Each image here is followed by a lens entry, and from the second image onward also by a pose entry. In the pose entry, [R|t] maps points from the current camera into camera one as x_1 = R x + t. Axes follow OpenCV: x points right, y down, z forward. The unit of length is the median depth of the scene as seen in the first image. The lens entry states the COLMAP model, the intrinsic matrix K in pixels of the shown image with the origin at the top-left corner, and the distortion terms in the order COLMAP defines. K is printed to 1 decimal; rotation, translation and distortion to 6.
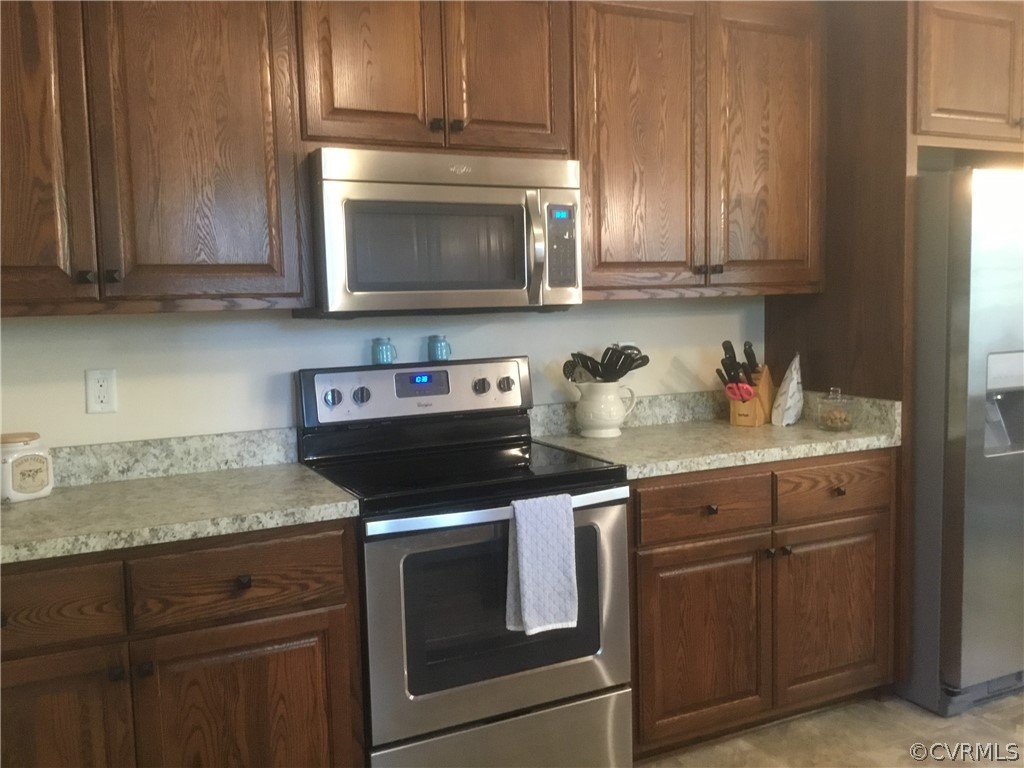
lens RADIAL K [[920.3, 0, 512.0], [0, 920.3, 384.0], [0, 0, 1]] dist [0.094282, -0.182694]
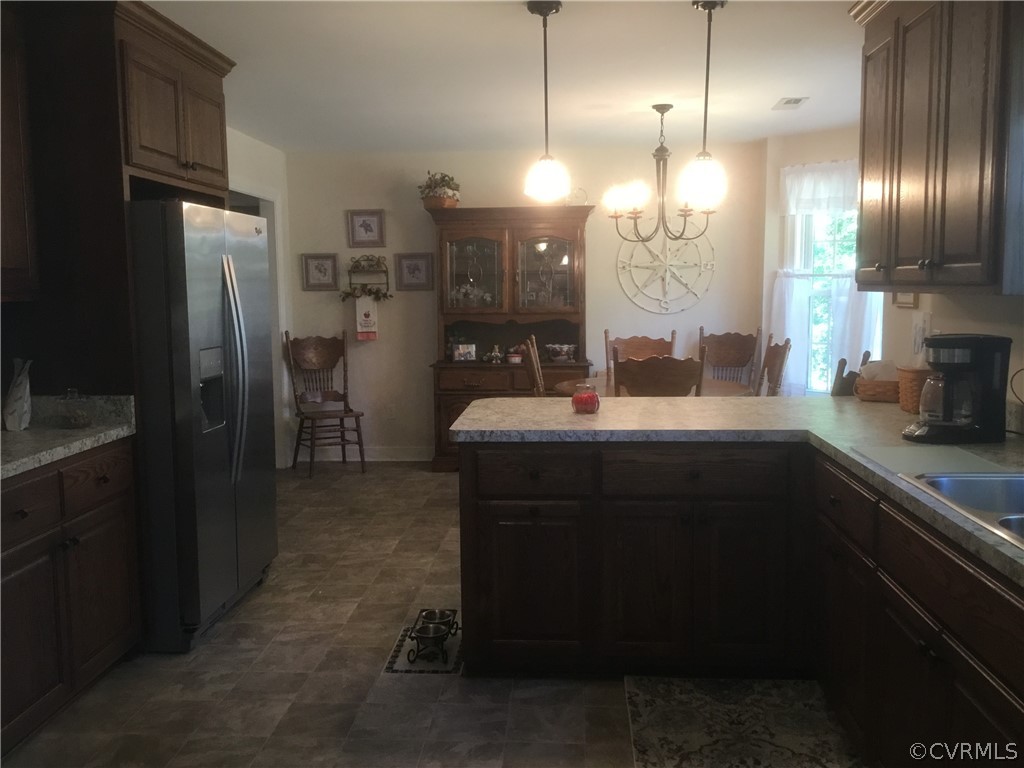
lens RADIAL K [[920.3, 0, 512.0], [0, 920.3, 384.0], [0, 0, 1]] dist [0.094282, -0.182694]
pose [[0.504403, -0.077759, 0.859960, -0.337049], [0.084240, 0.995617, 0.040615, -0.002372], [-0.859349, 0.051956, 0.508743, 0.005976]]
